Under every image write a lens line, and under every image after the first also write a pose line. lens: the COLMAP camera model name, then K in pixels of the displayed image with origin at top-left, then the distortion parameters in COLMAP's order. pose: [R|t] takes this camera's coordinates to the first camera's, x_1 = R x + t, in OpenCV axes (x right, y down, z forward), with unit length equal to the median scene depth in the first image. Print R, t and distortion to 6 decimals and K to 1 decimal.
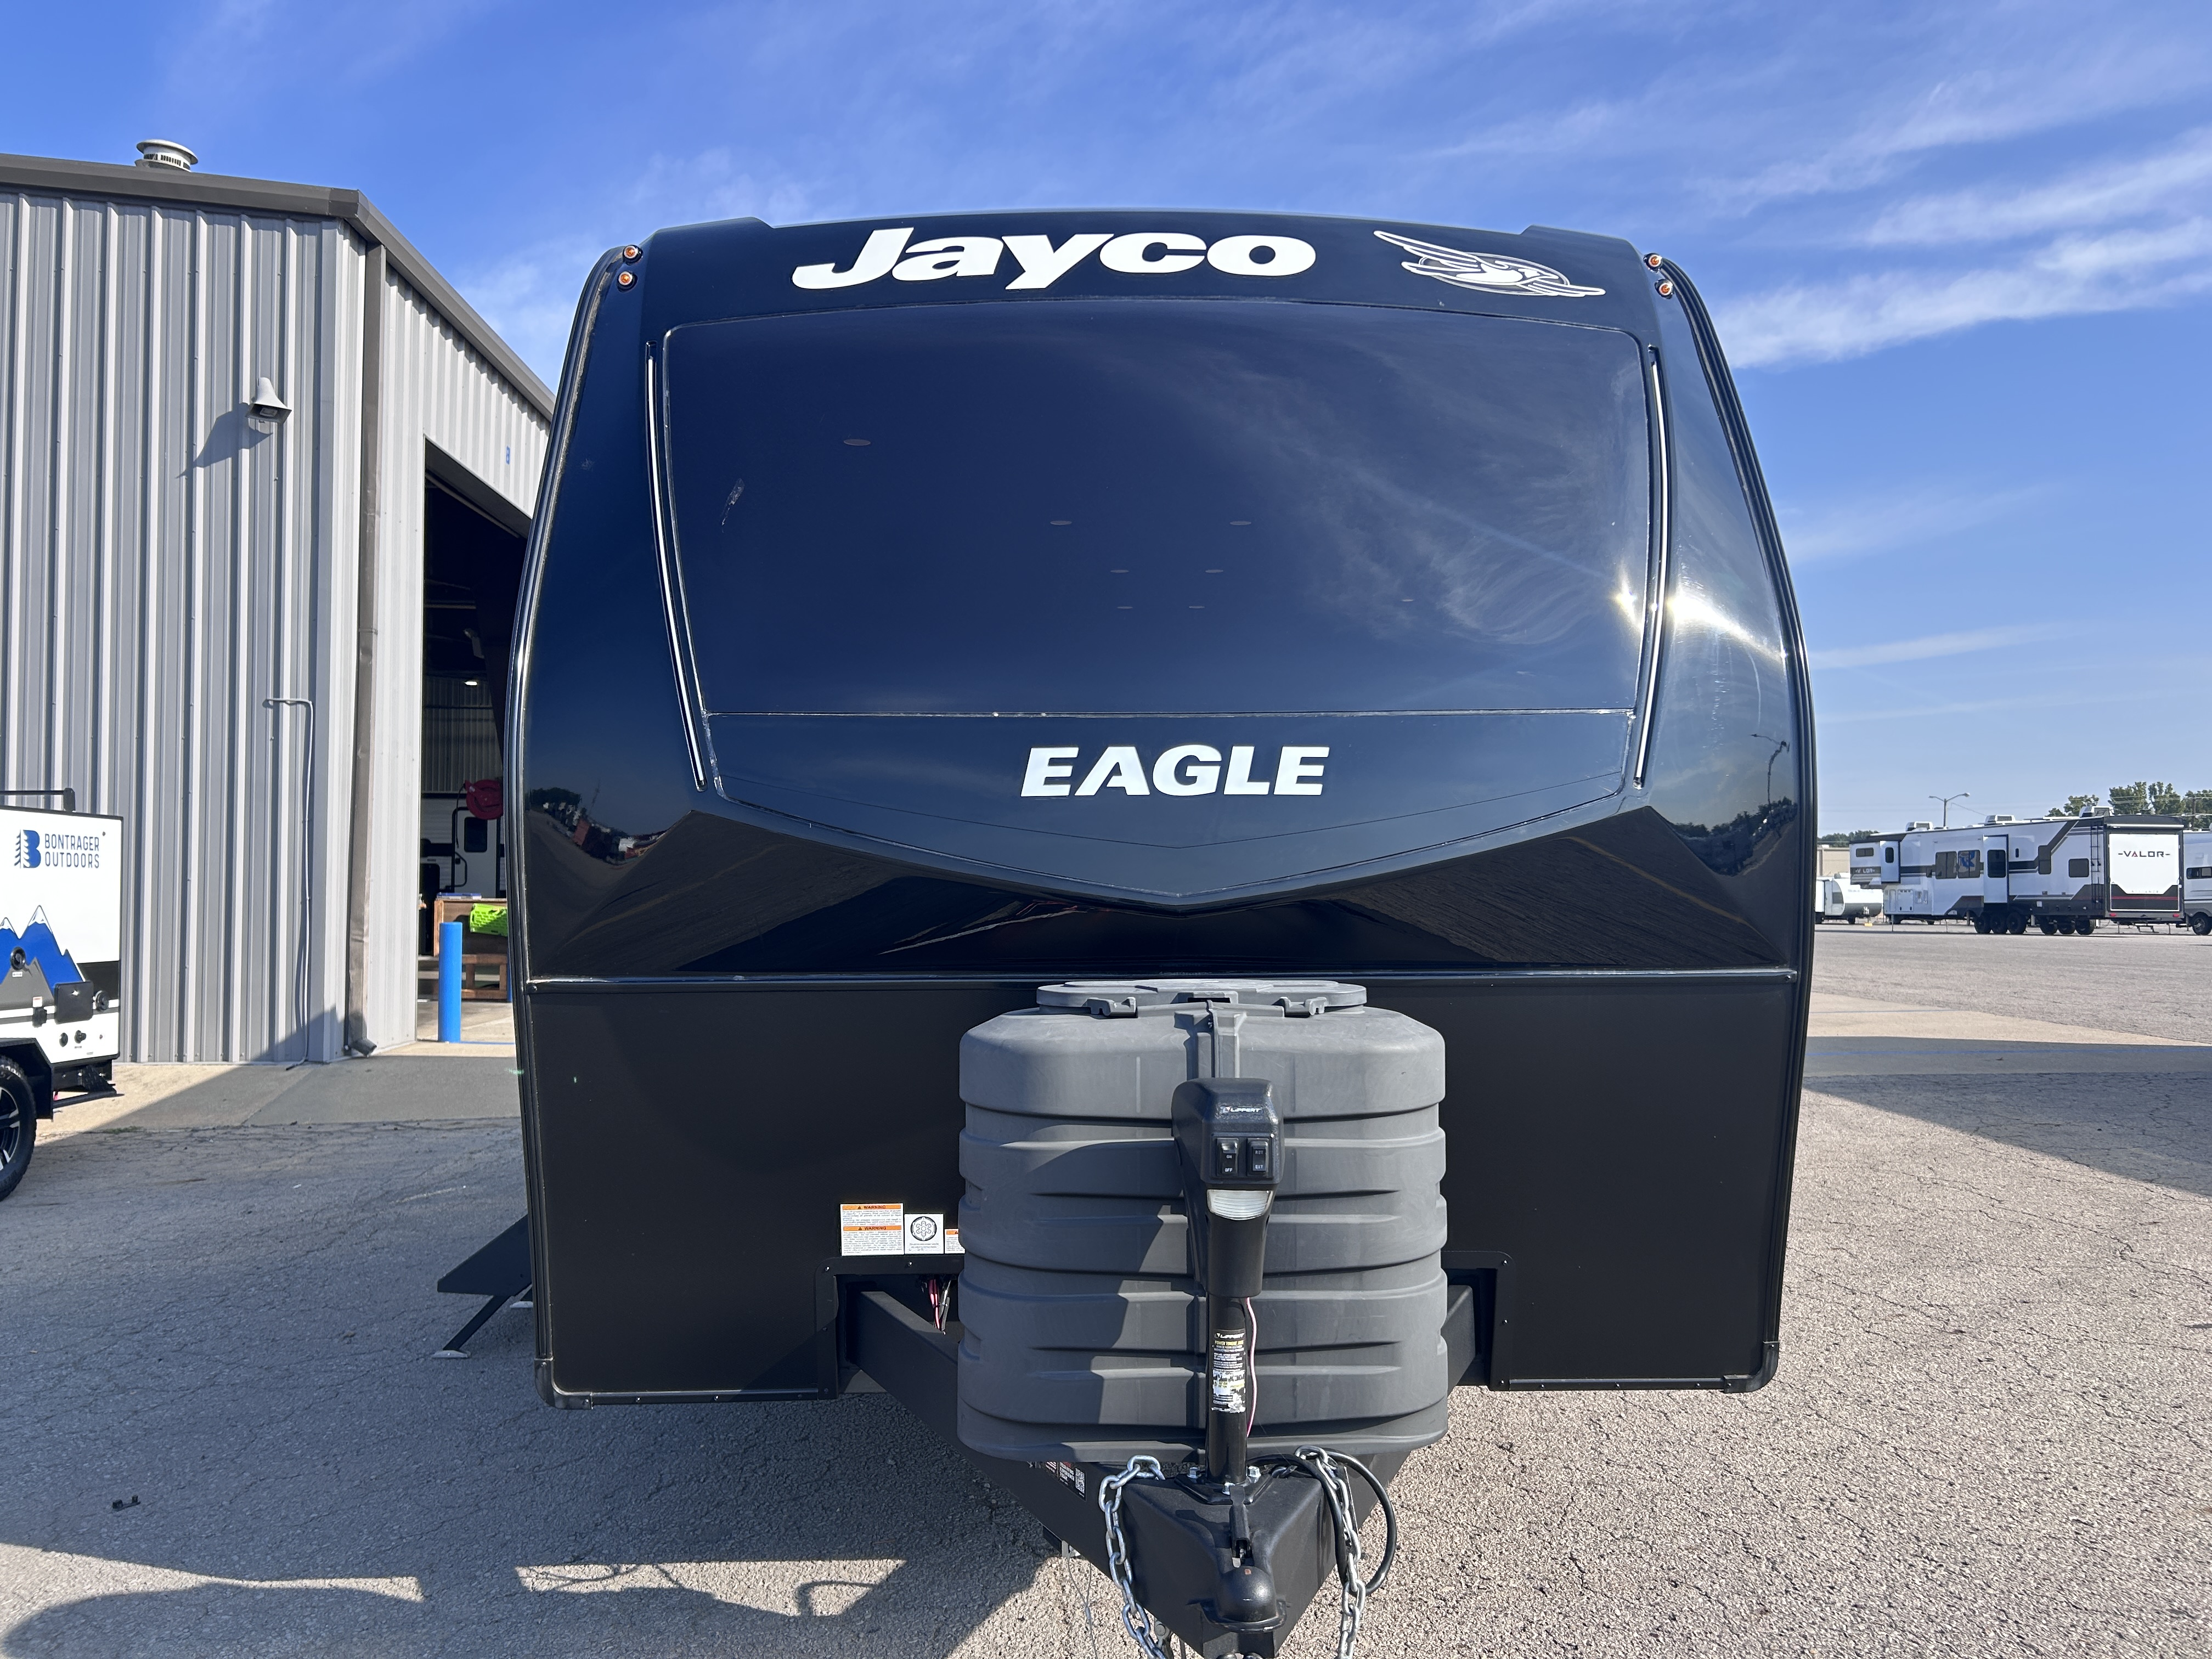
lens RADIAL K [[1666.7, 0, 1113.3], [0, 1666.7, 831.6], [0, 0, 1]] dist [0.069644, -0.086458]
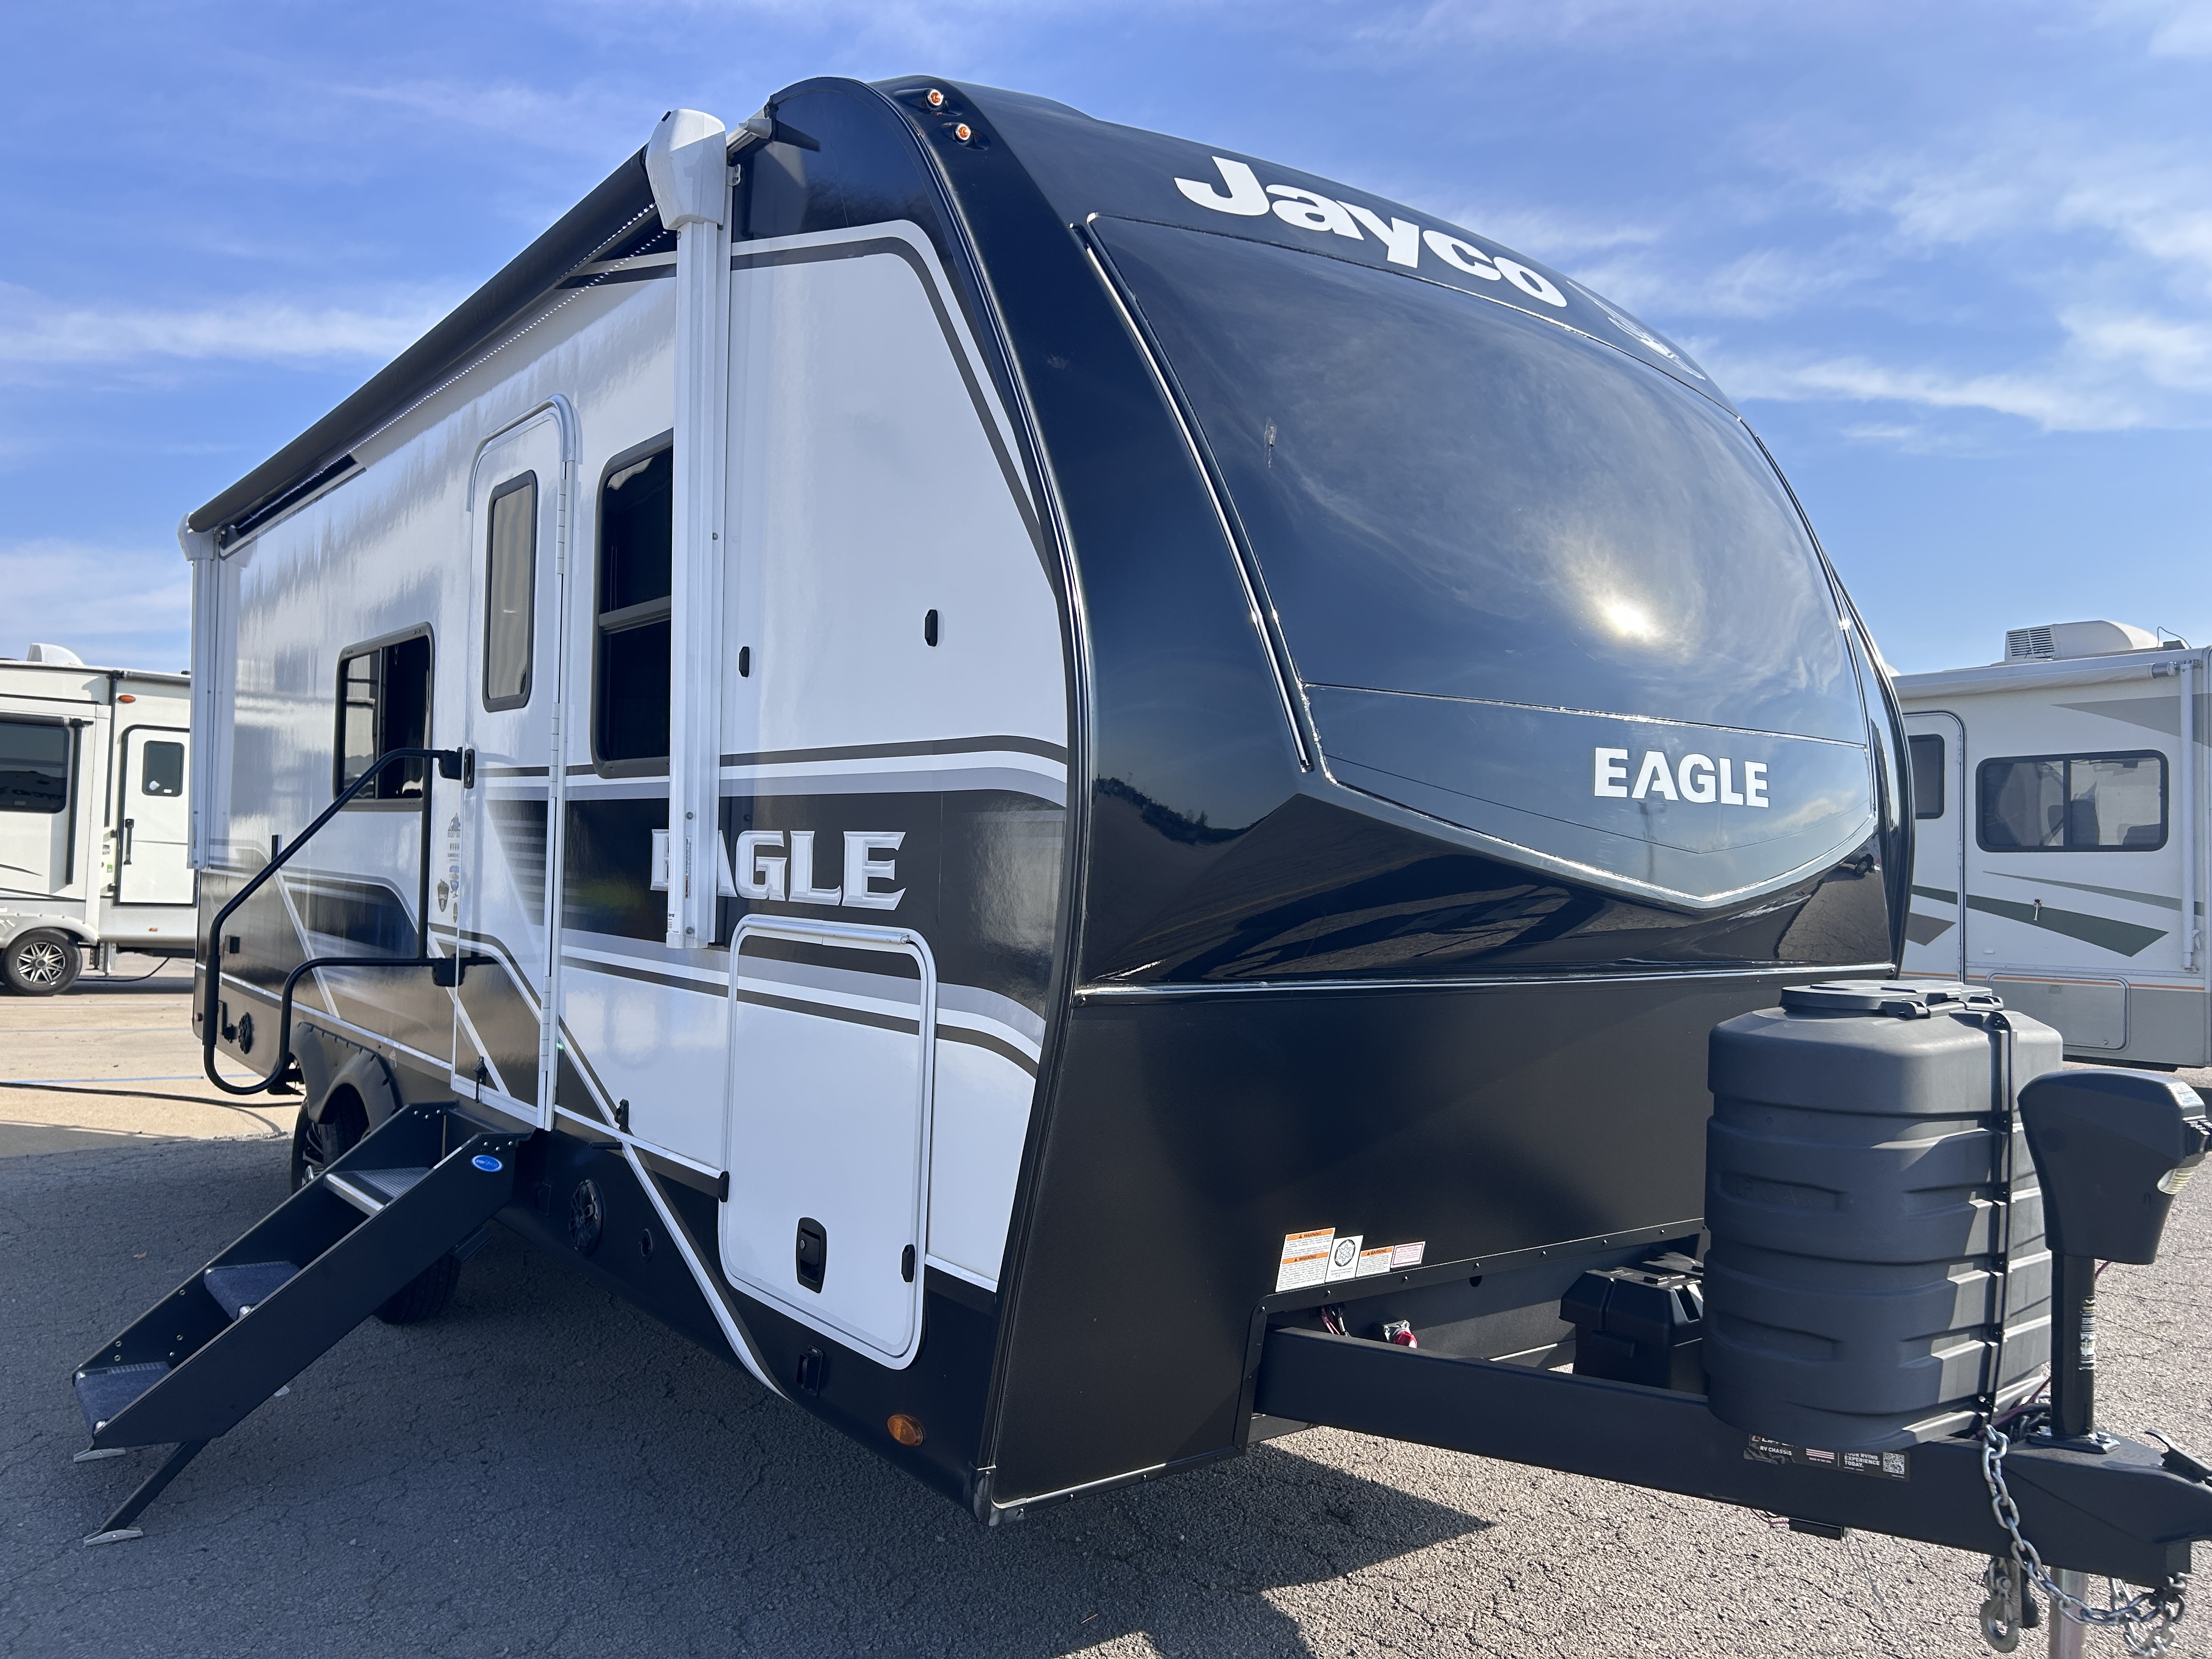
lens RADIAL K [[1666.7, 0, 1113.3], [0, 1666.7, 831.6], [0, 0, 1]] dist [0.069644, -0.086458]
pose [[0.813394, 0.035738, 0.580614, -0.855498], [-0.037870, 0.999247, -0.008454, 0.018763], [-0.580479, -0.015111, 0.814135, 0.360159]]
